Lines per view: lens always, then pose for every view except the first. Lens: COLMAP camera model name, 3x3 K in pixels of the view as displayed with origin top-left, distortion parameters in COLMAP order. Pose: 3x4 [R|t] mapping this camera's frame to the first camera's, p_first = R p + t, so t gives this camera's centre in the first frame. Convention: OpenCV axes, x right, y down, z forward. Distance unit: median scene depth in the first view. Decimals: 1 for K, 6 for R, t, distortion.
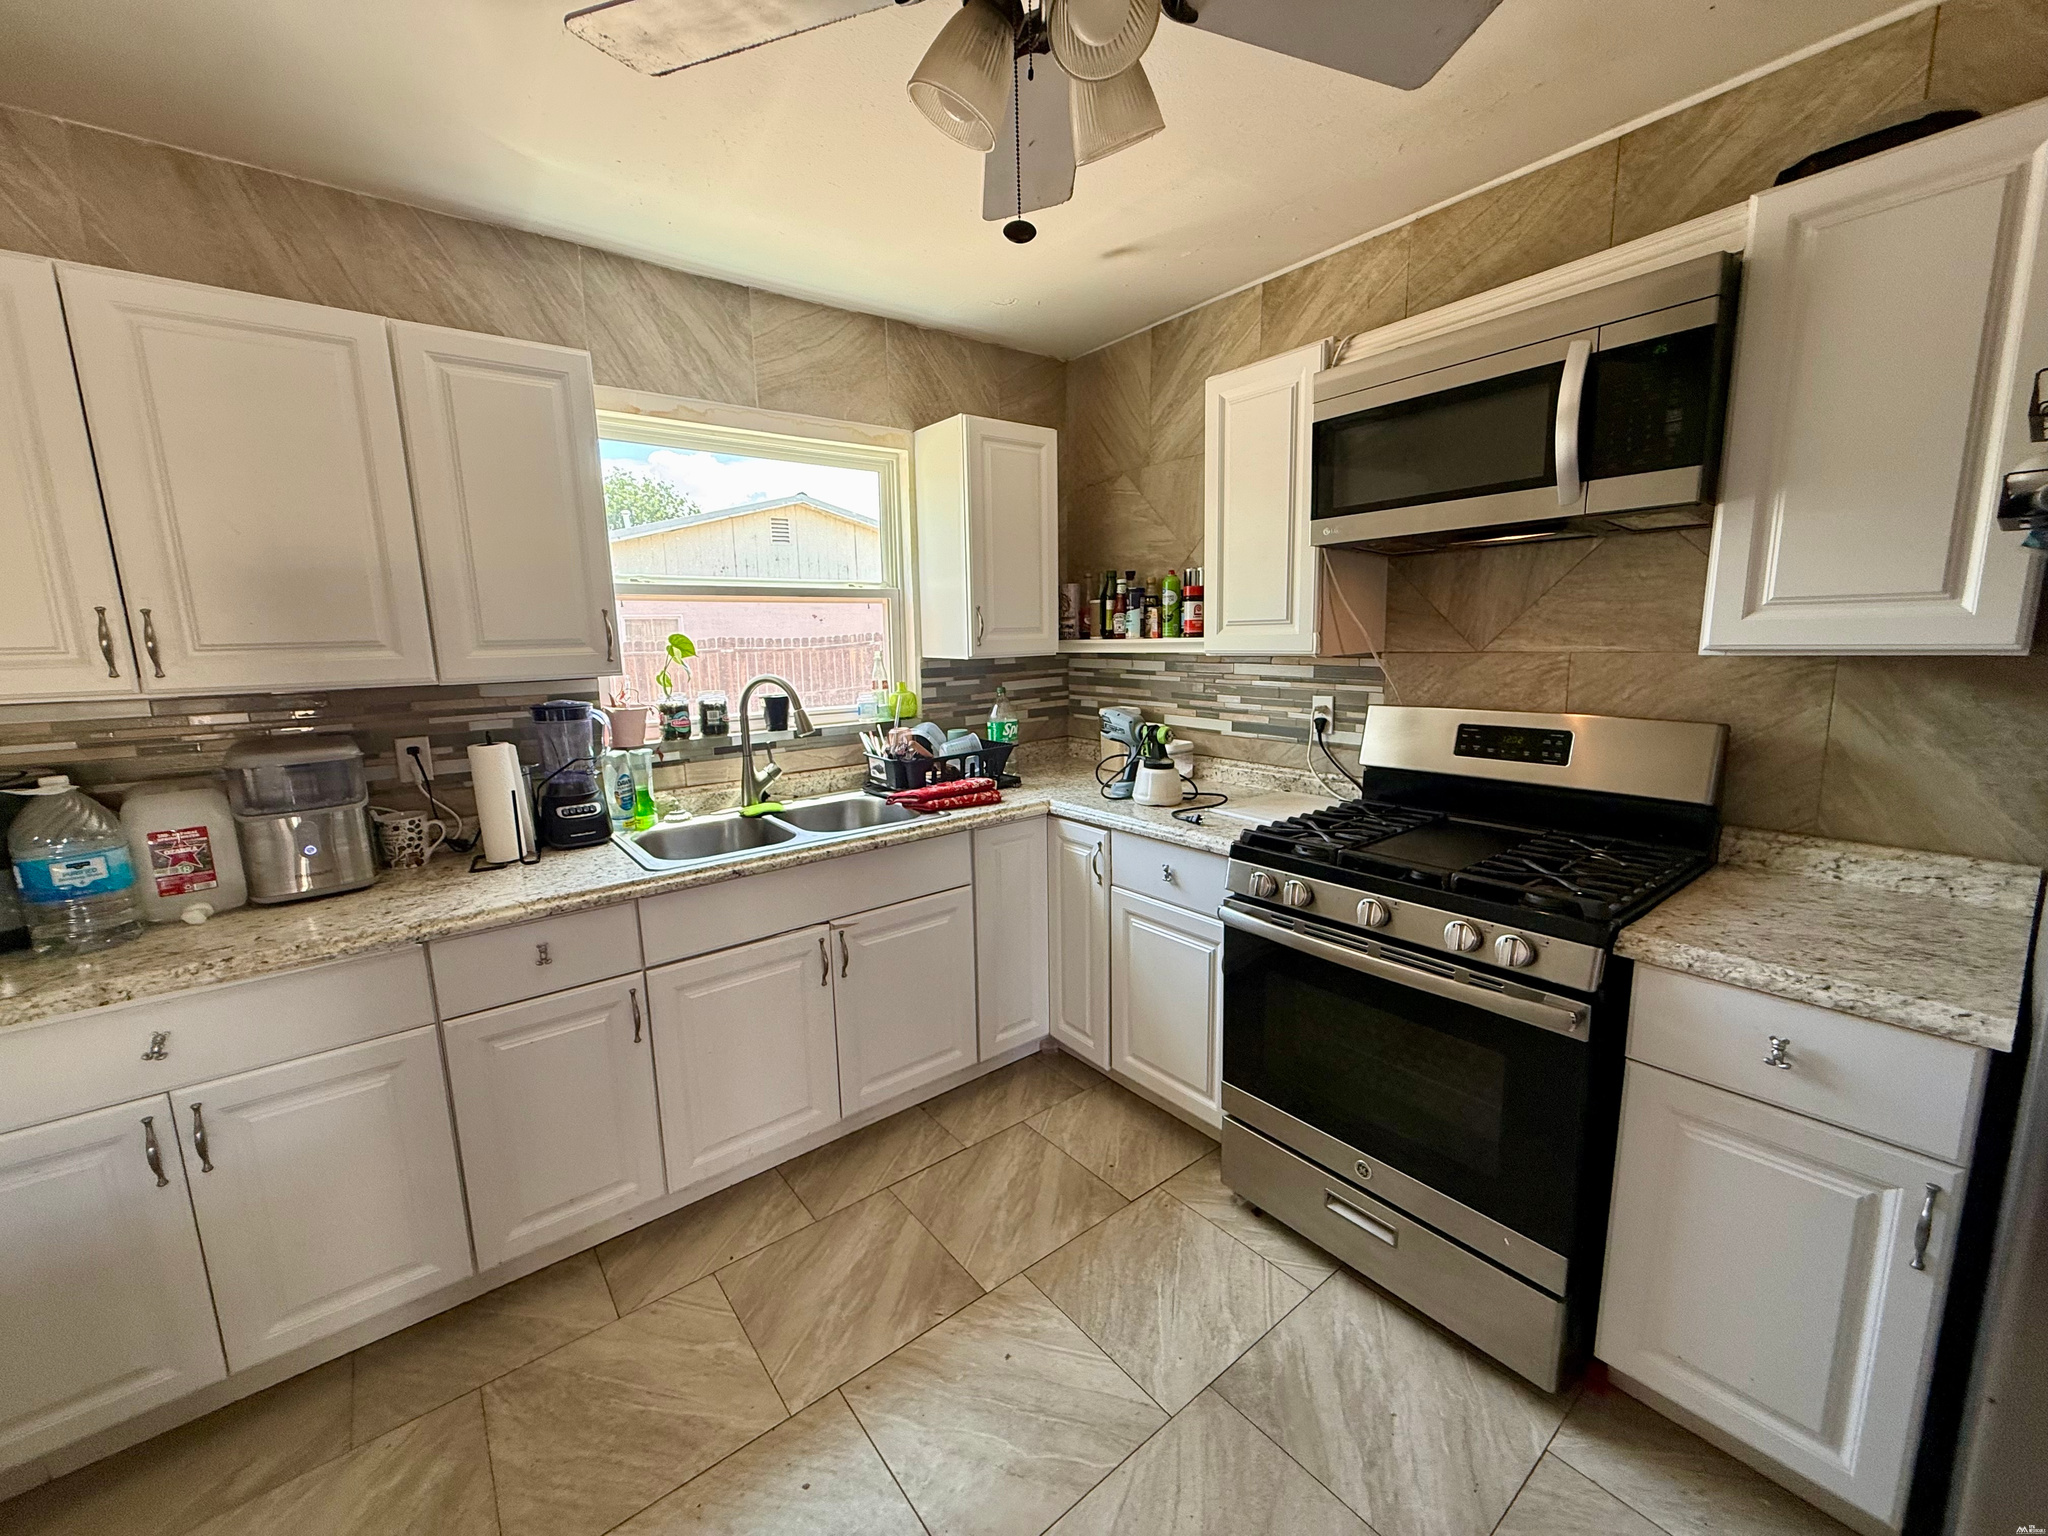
lens RADIAL K [[817.7, 0, 1017.1], [0, 817.7, 767.1], [0, 0, 1]] dist [-0.001515, 0.000483]
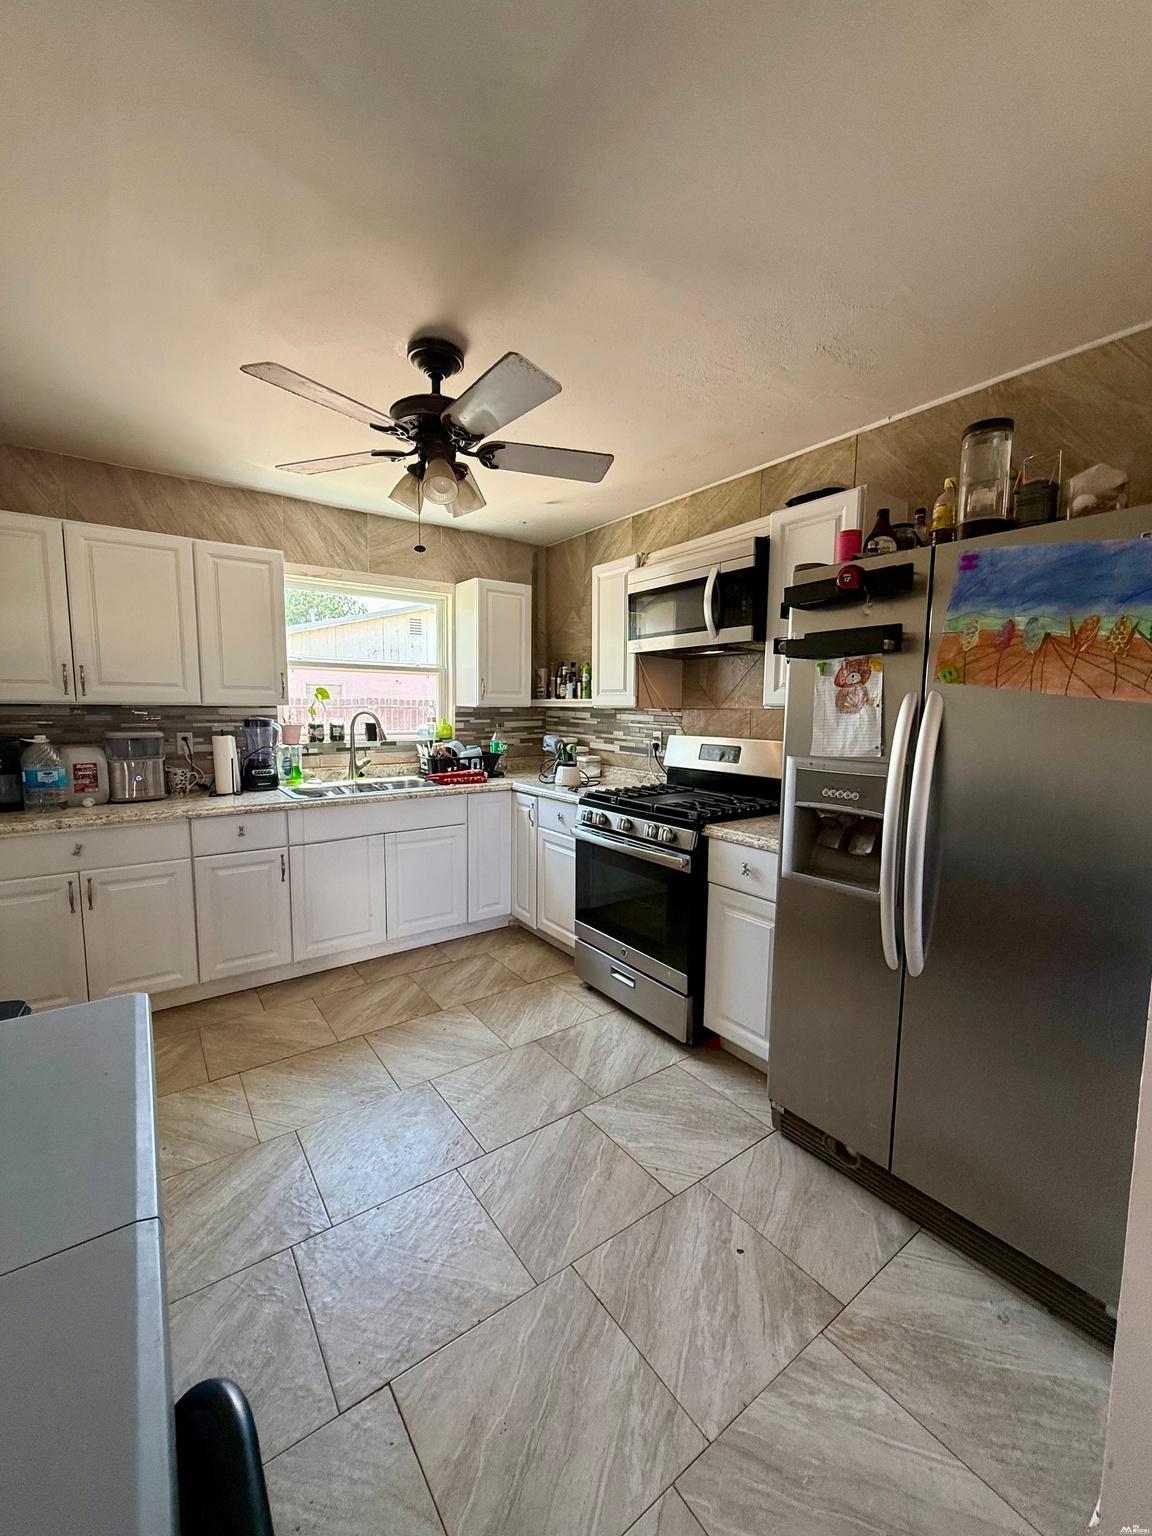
lens RADIAL K [[613.2, 0, 576.0], [0, 613.2, 768.0], [0, 0, 1]] dist [-0.001515, 0.000483]
pose [[0.998843, 0.037216, -0.030461, 0.262483], [-0.038954, 0.997521, -0.058601, 0.097605], [0.028205, 0.059720, 0.997817, -0.455327]]
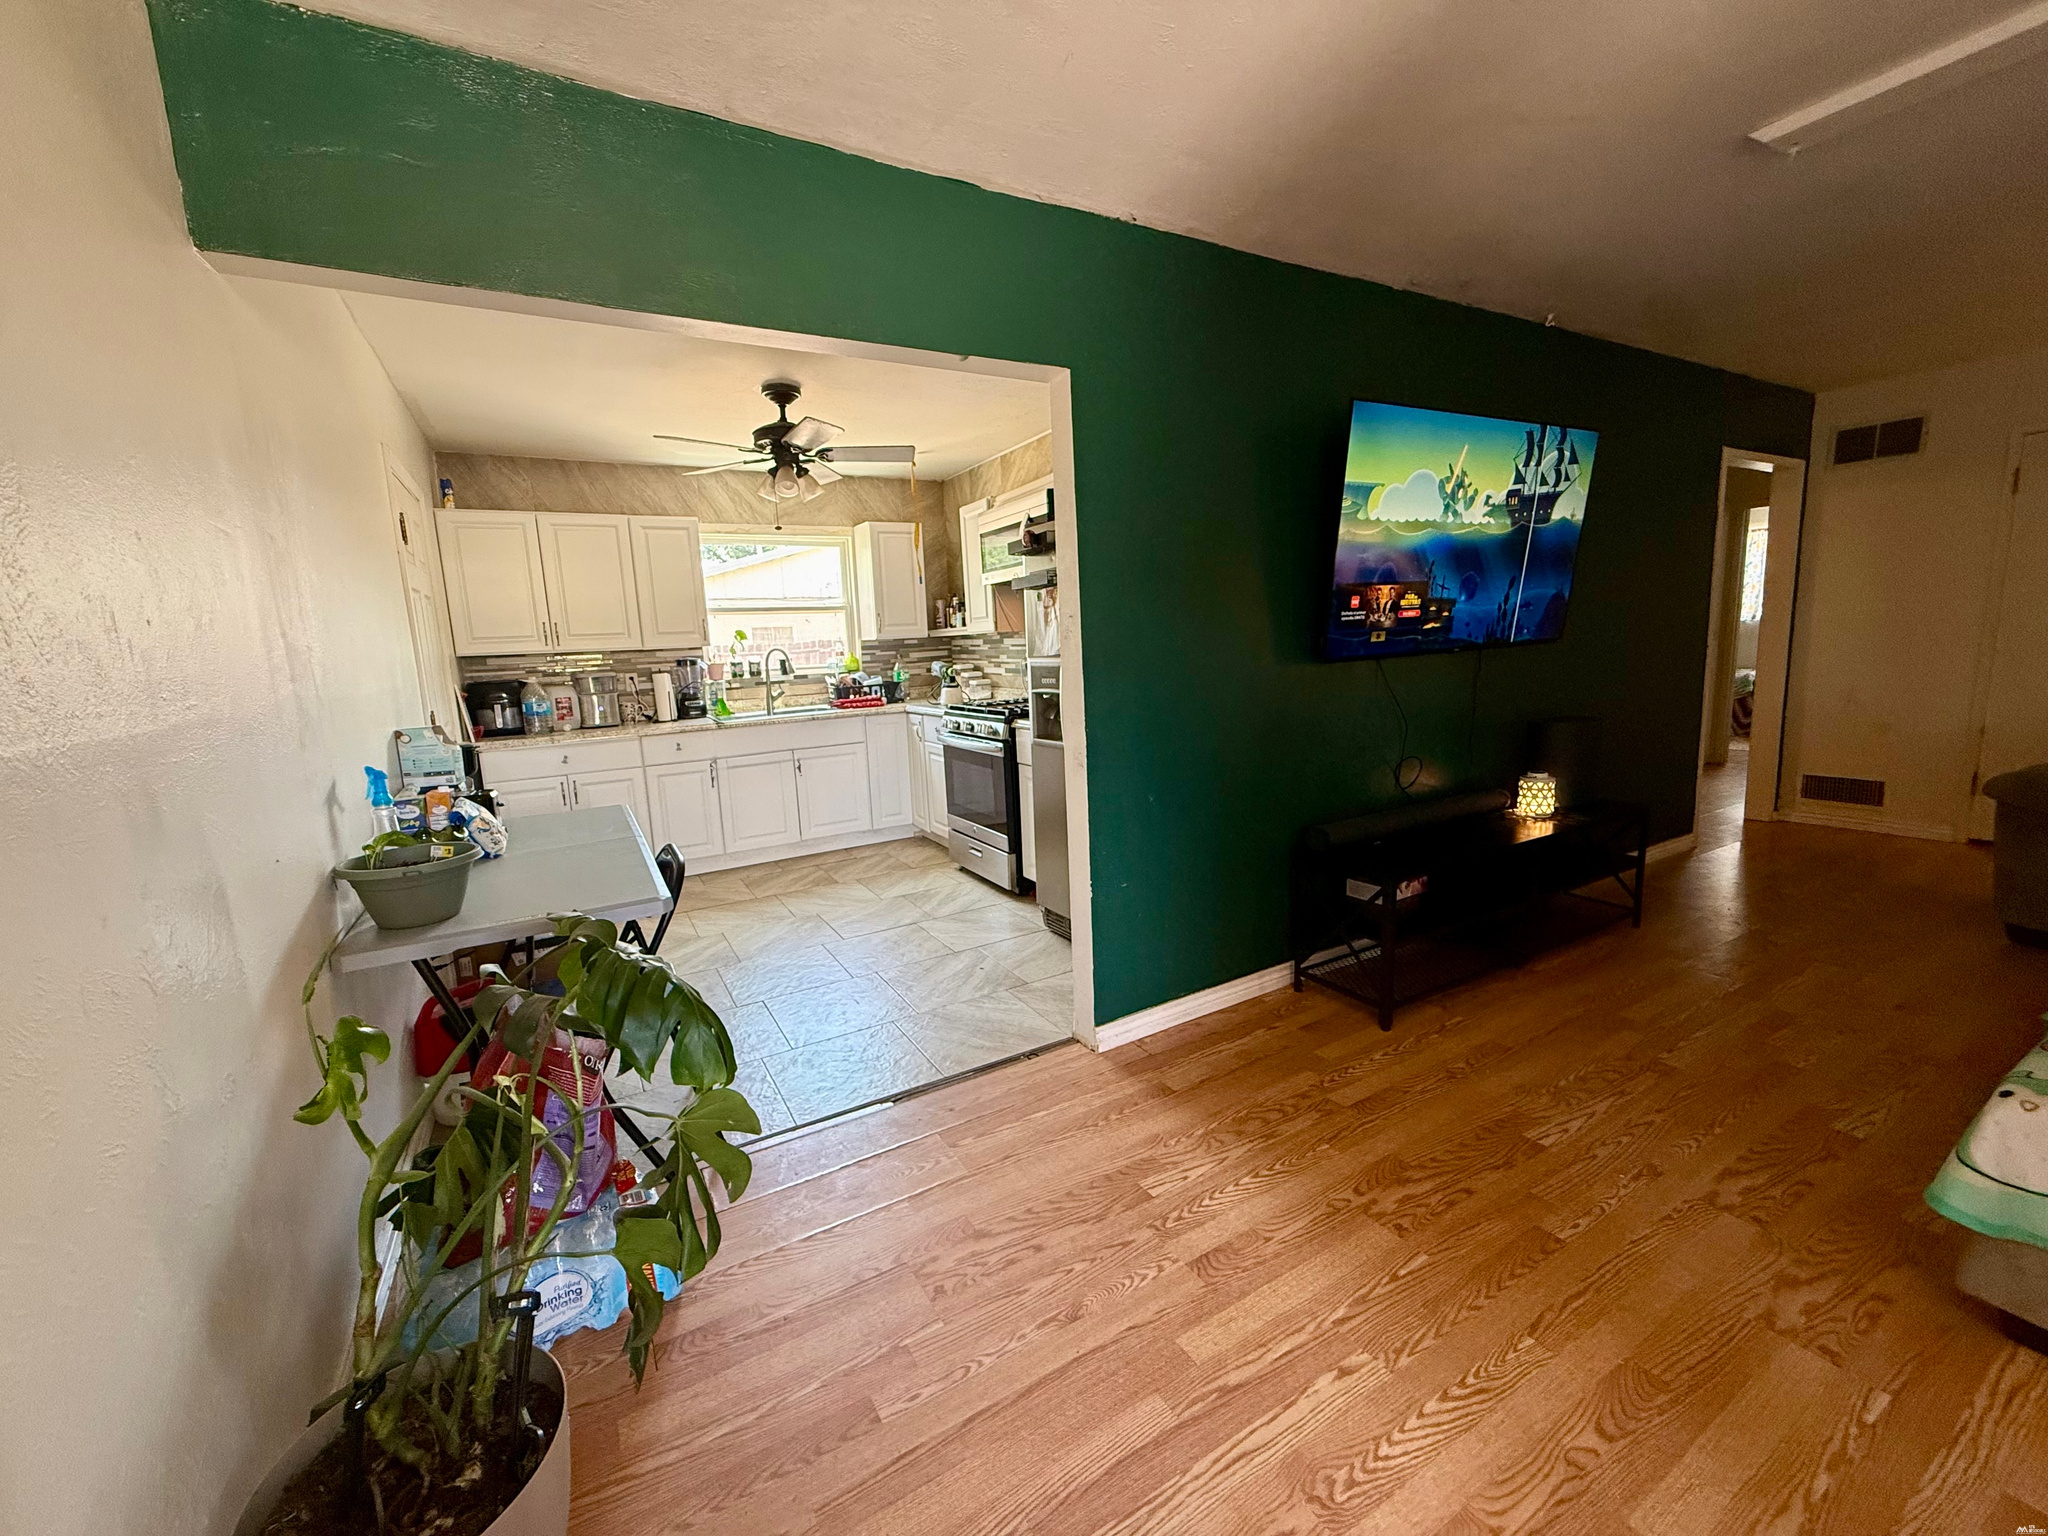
lens RADIAL K [[817.7, 0, 1017.1], [0, 817.7, 767.1], [0, 0, 1]] dist [-0.001515, 0.000483]
pose [[0.988727, 0.002871, -0.149704, 0.738331], [-0.003319, 0.999991, -0.002741, 0.236451], [0.149695, 0.003207, 0.988727, -1.193396]]
